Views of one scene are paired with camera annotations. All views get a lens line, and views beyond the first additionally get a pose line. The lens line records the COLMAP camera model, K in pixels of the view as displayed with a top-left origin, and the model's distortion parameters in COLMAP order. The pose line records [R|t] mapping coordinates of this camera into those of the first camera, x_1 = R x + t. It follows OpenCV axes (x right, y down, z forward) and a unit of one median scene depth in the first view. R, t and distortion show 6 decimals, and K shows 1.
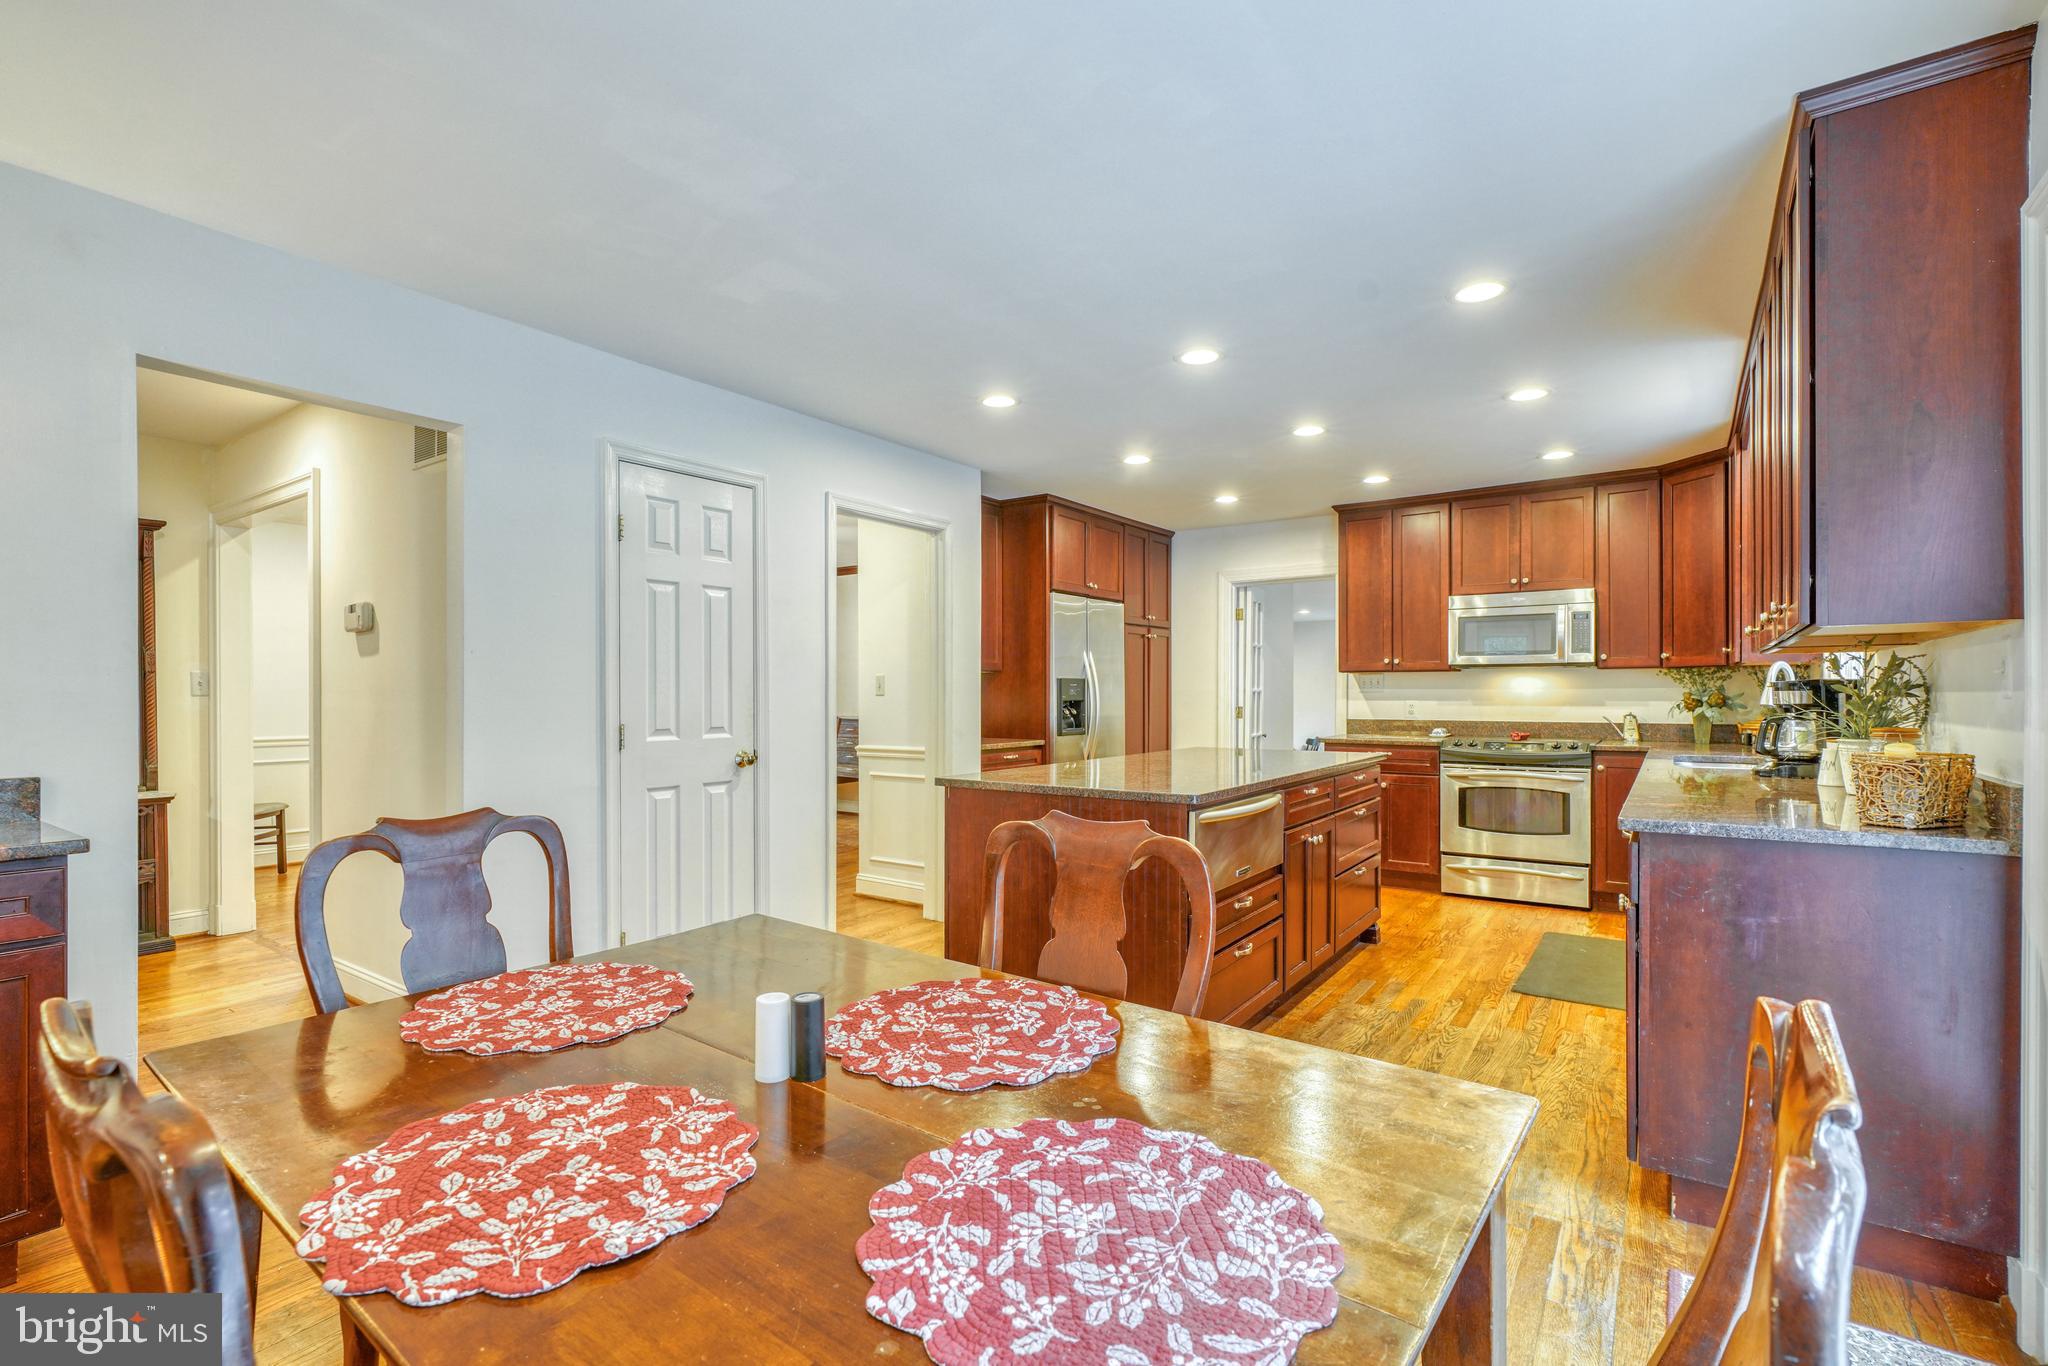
lens RADIAL K [[905.9, 0, 1025.7], [0, 905.9, 702.6], [0, 0, 1]] dist [-0.001433, 0.000617]
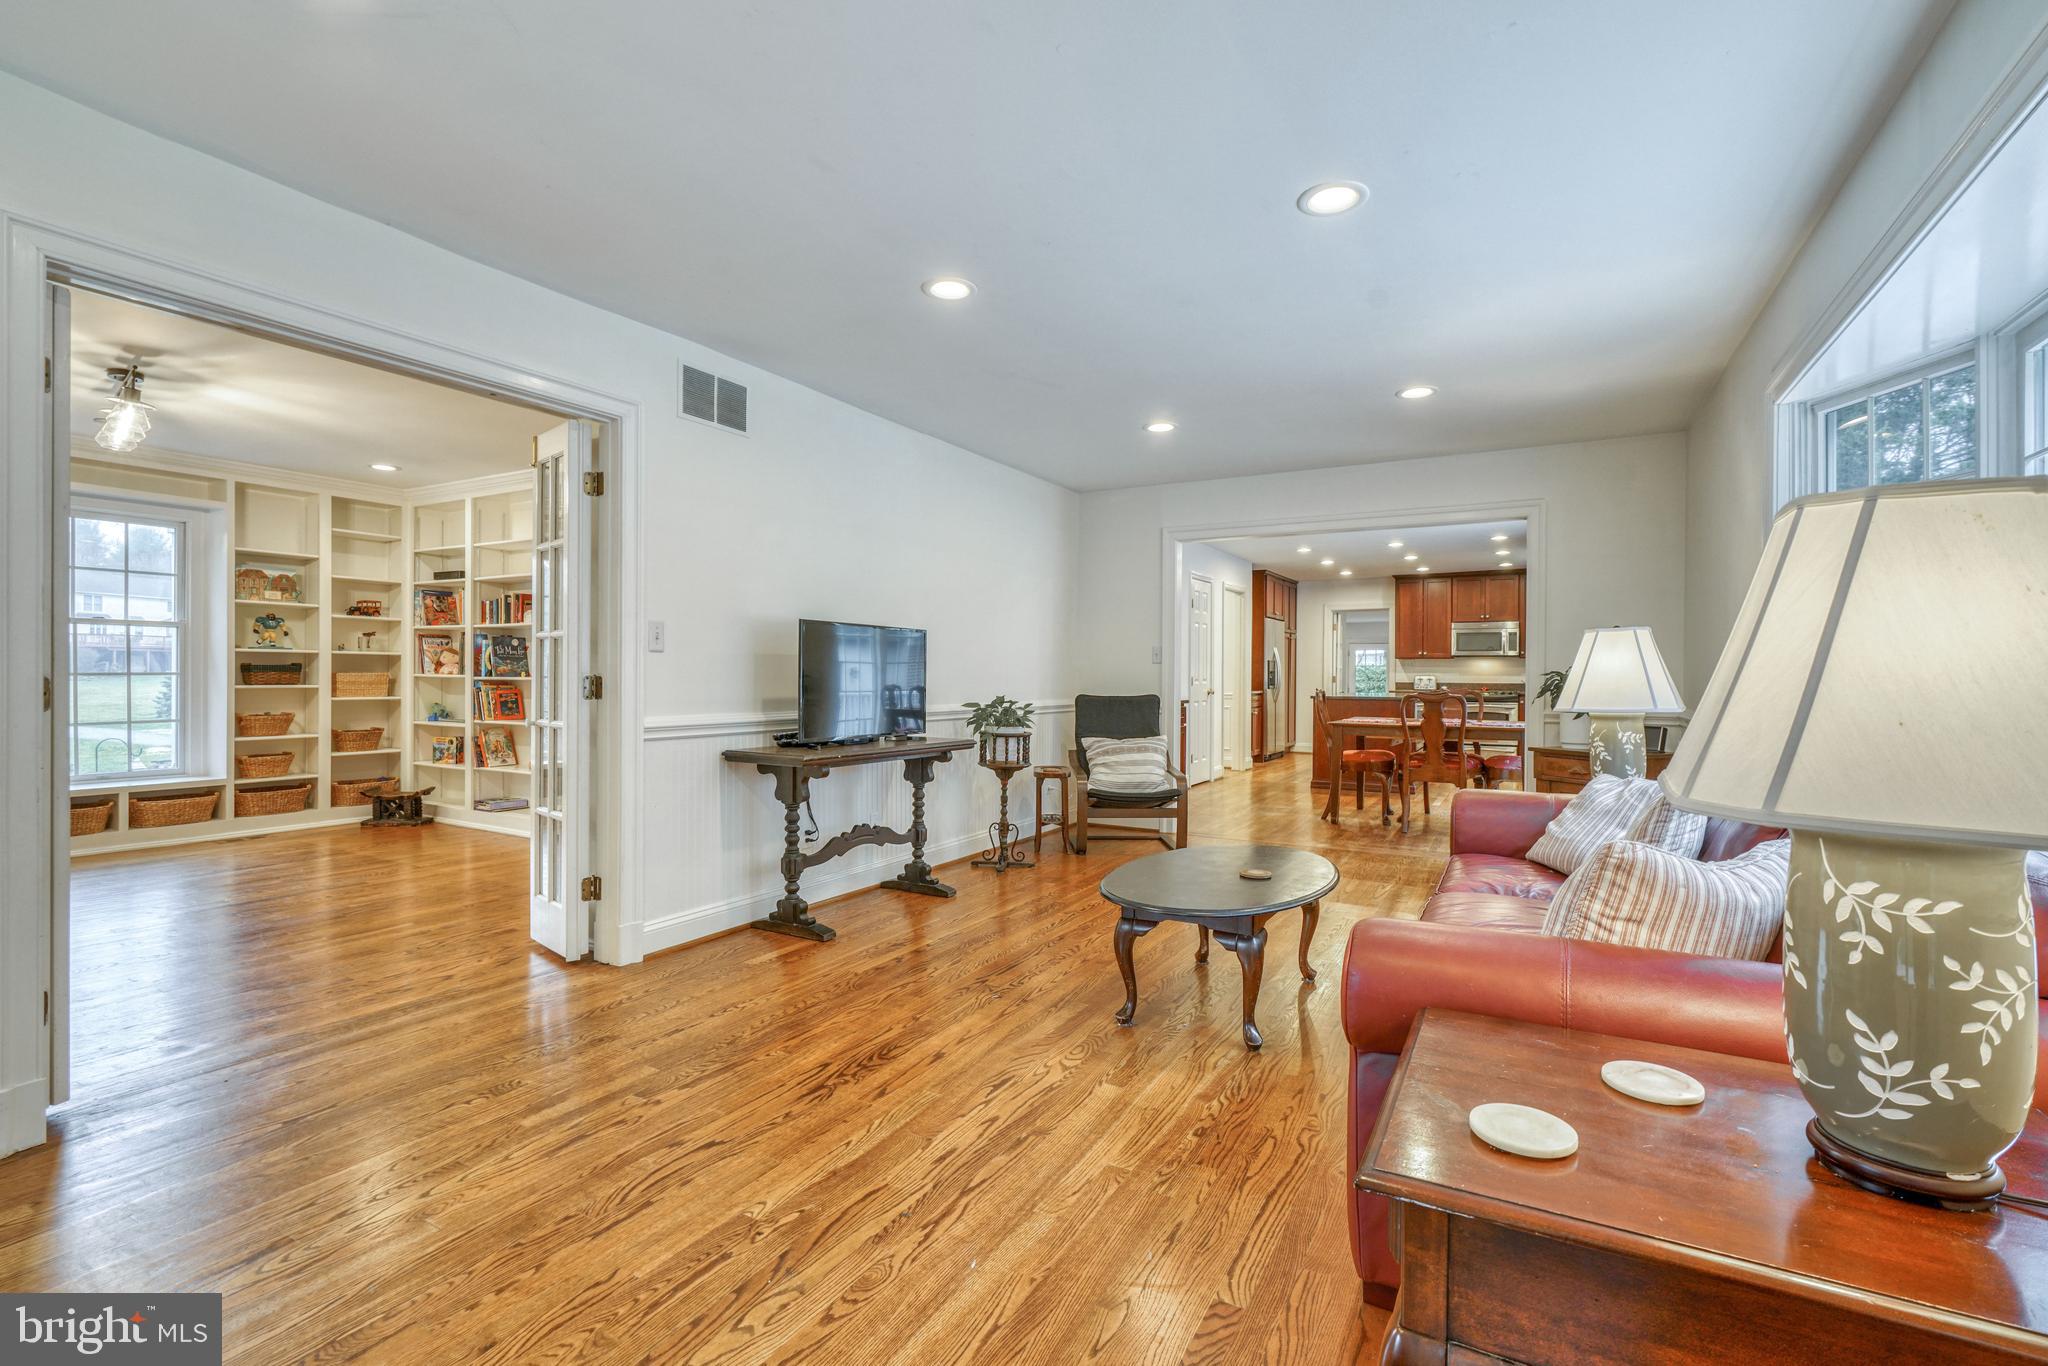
lens RADIAL K [[905.9, 0, 1018.4], [0, 905.9, 682.3], [0, 0, 1]] dist [-0.001433, 0.000617]
pose [[0.994227, 0.006419, 0.107105, -0.791100], [-0.006376, 0.999979, -0.000752, 0.029248], [-0.107108, 0.000065, 0.994247, -1.024956]]
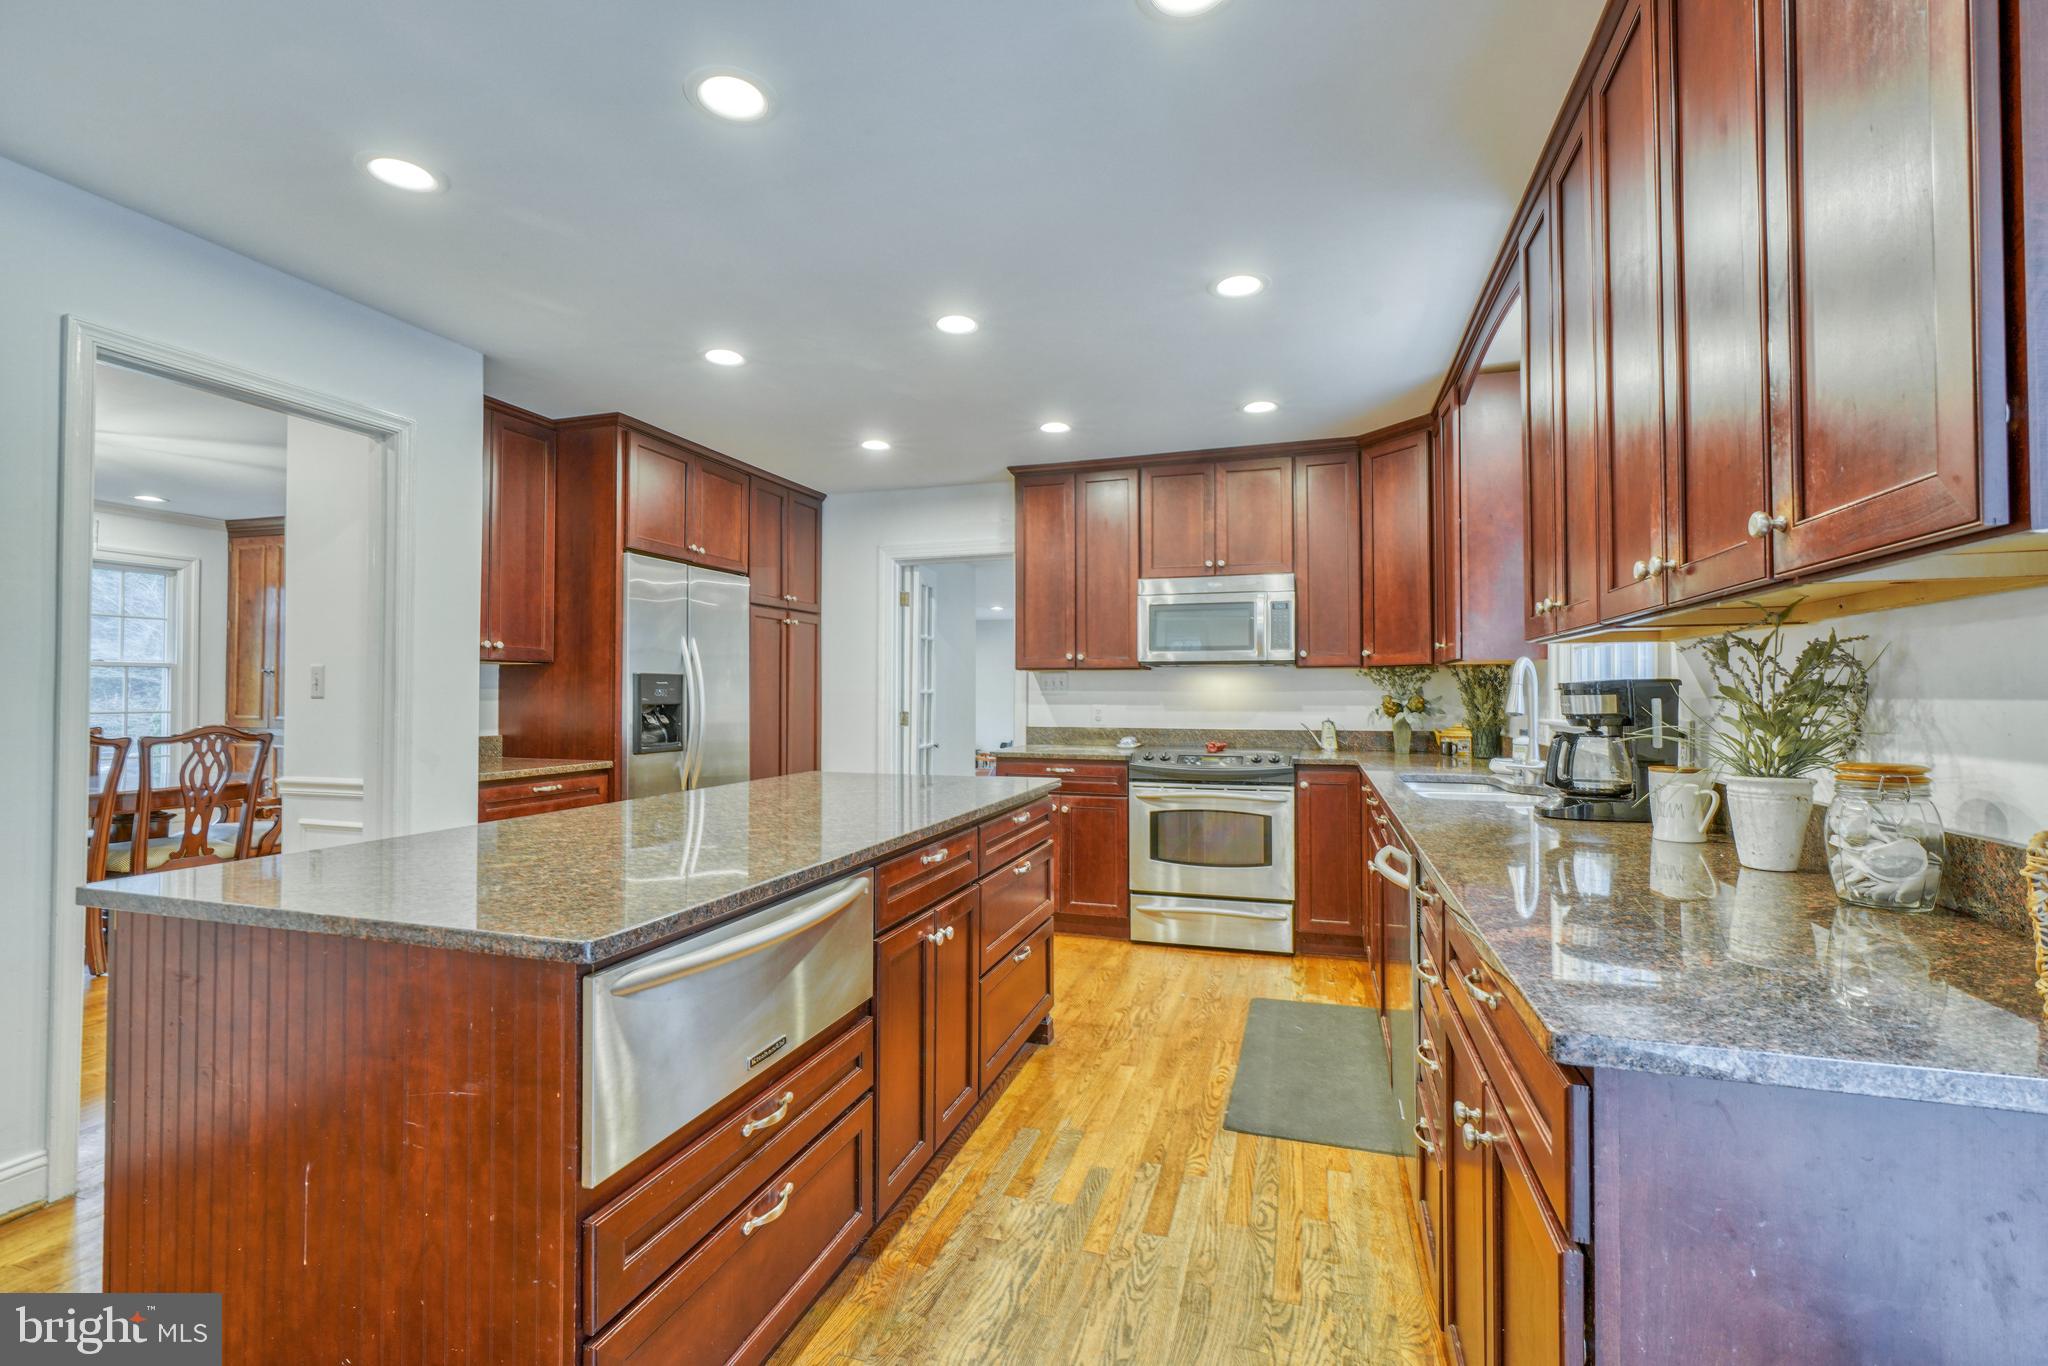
lens RADIAL K [[905.9, 0, 1004.5], [0, 905.9, 681.9], [0, 0, 1]] dist [-0.001433, 0.000617]
pose [[0.958004, 0.006641, 0.286678, 0.117291], [0.000020, 0.999730, -0.023226, -0.004014], [-0.286755, 0.022257, 0.957746, 0.252767]]
